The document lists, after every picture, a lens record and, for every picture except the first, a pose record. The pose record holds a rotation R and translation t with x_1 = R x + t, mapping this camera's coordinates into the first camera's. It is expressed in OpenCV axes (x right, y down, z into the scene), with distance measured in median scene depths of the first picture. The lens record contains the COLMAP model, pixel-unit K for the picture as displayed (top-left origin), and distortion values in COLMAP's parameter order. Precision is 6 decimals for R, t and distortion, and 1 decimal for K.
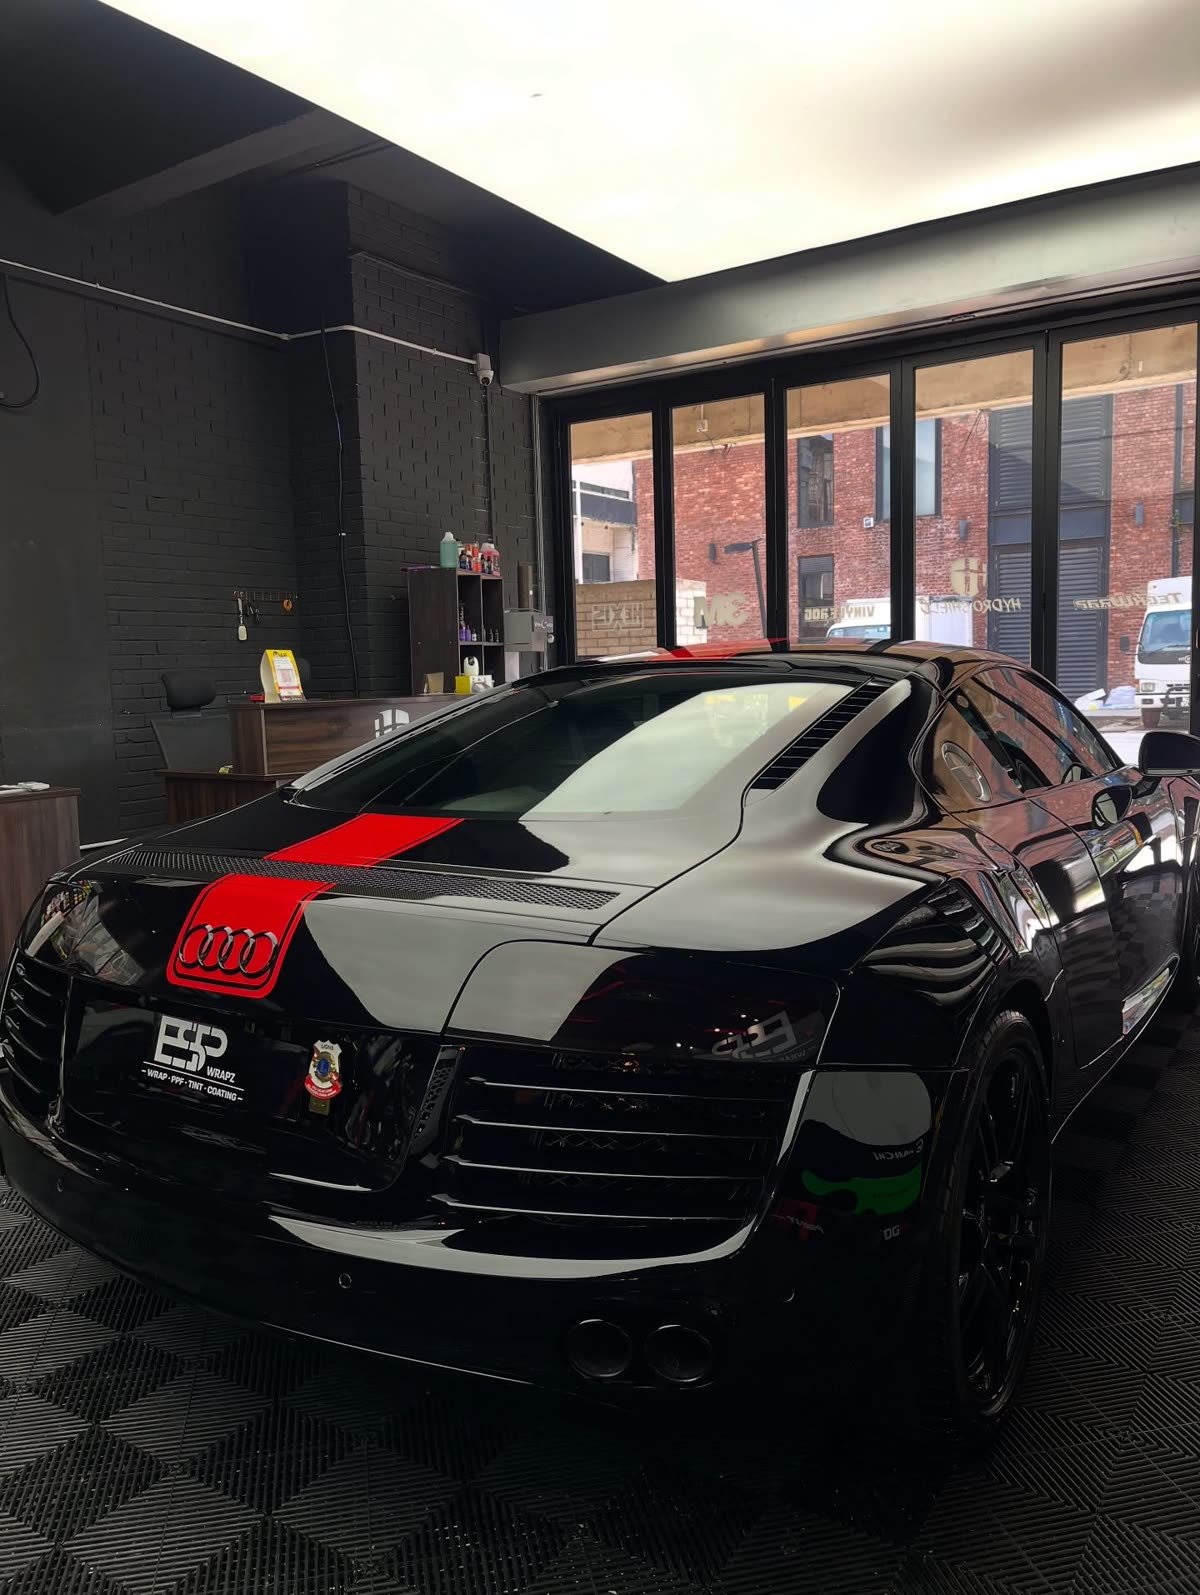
lens RADIAL K [[1210.0, 0, 596.6], [0, 1210.0, 797.5], [0, 0, 1]] dist [0.051222, -0.048171]
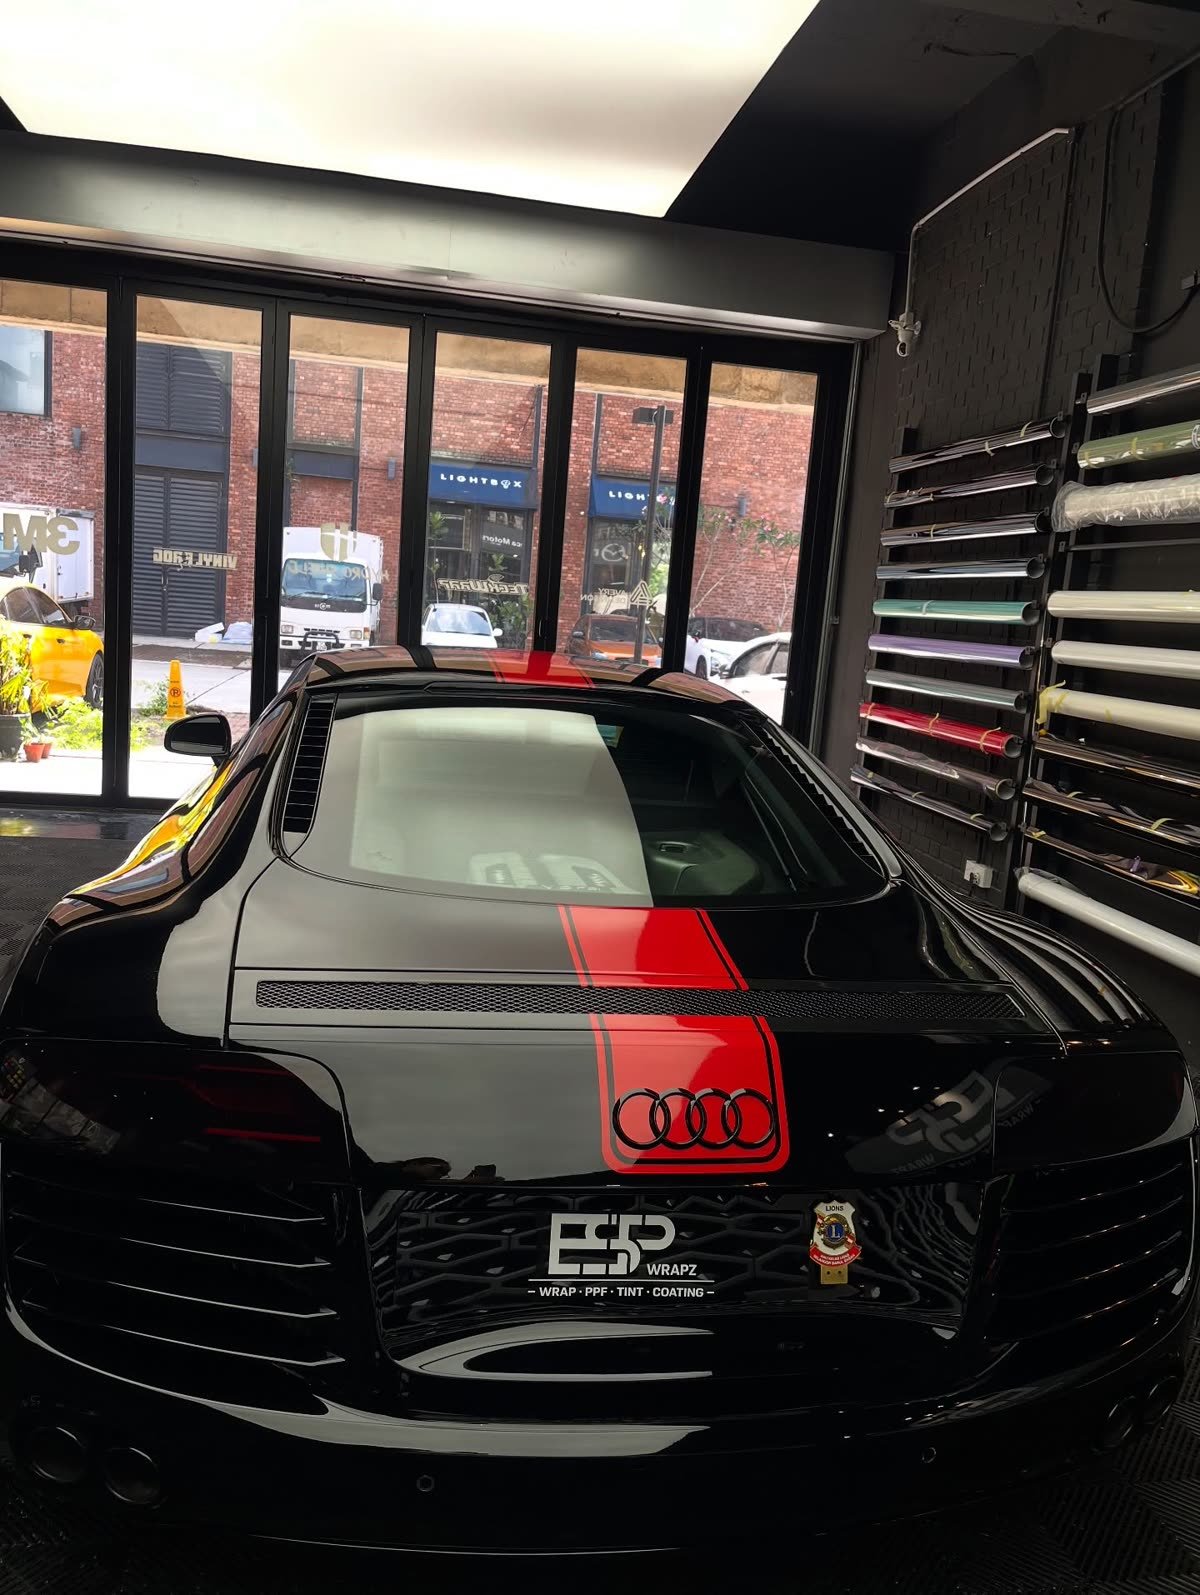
lens RADIAL K [[1210.0, 0, 596.6], [0, 1210.0, 797.5], [0, 0, 1]] dist [0.051222, -0.048171]
pose [[0.726293, -0.022316, 0.687023, -0.233318], [-0.024206, 0.998023, 0.058008, -0.034895], [-0.686959, -0.058761, 0.724317, 0.119944]]
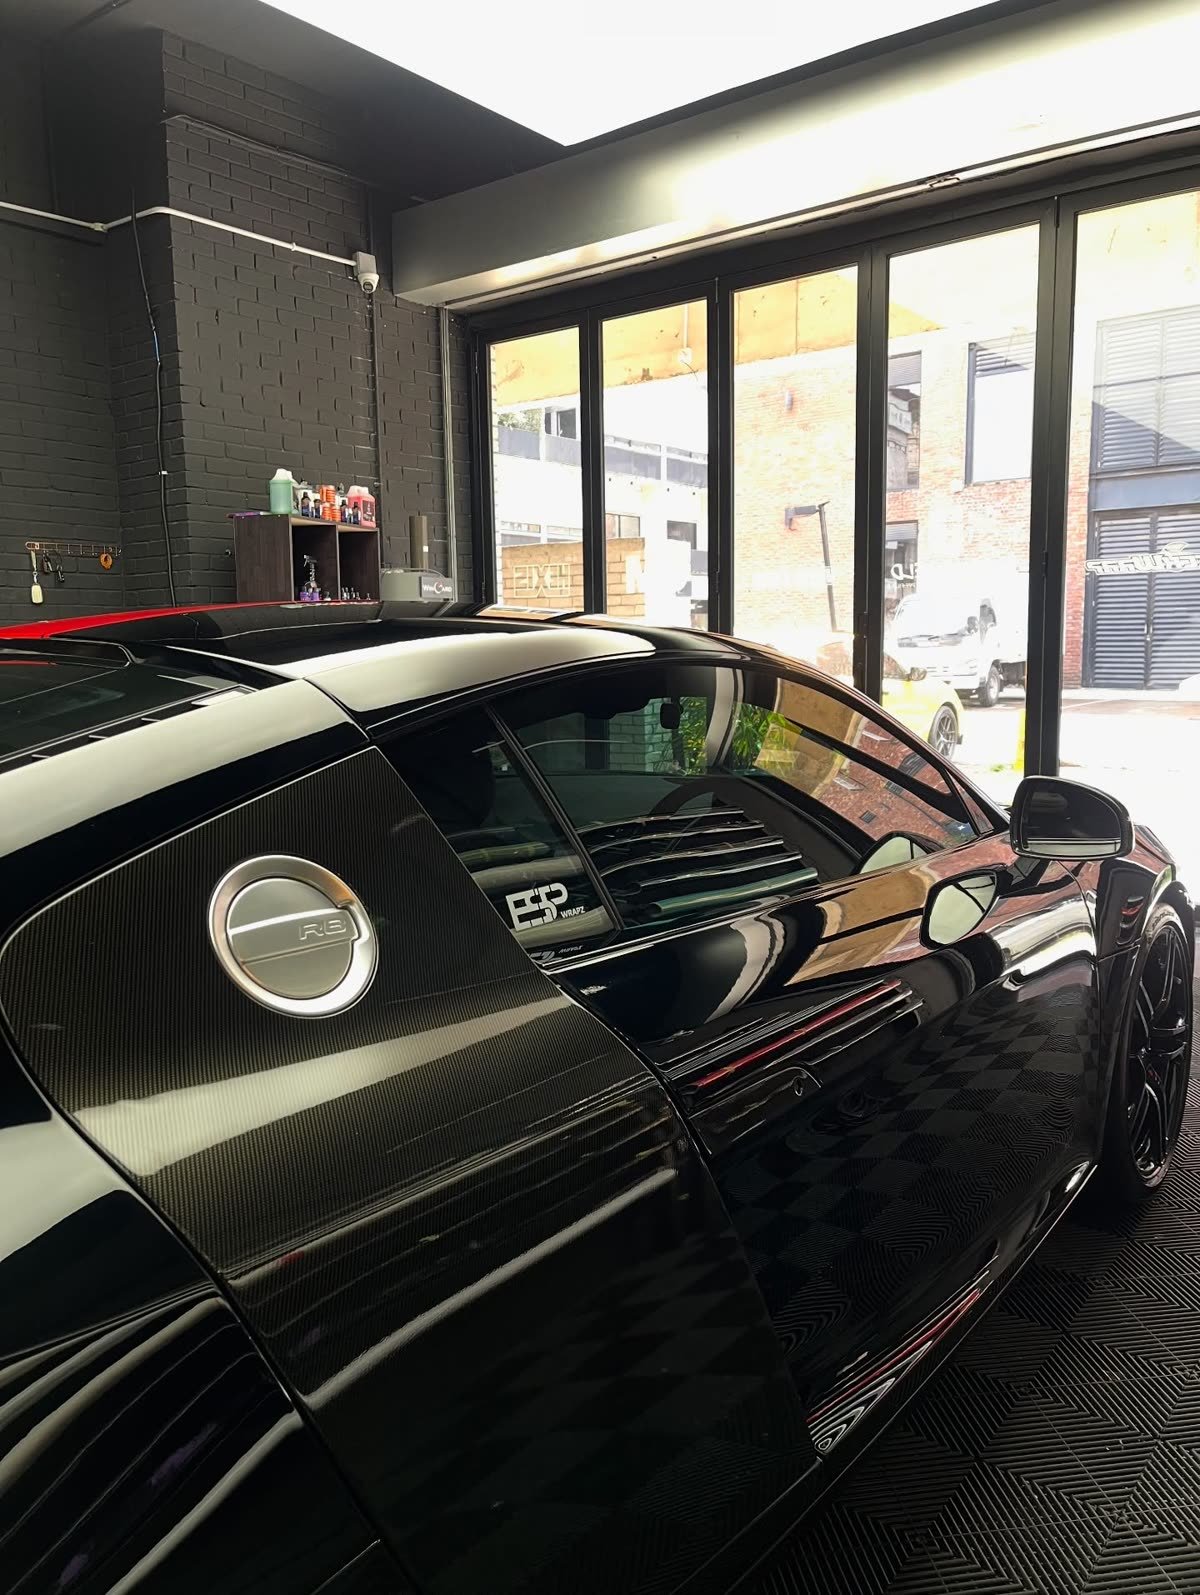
lens RADIAL K [[1210.0, 0, 596.6], [0, 1210.0, 797.5], [0, 0, 1]] dist [0.051222, -0.048171]
pose [[0.995857, 0.024665, -0.087523, 0.156582], [-0.022612, 0.999447, 0.024370, -0.027517], [0.088076, -0.022290, 0.995864, 0.216520]]
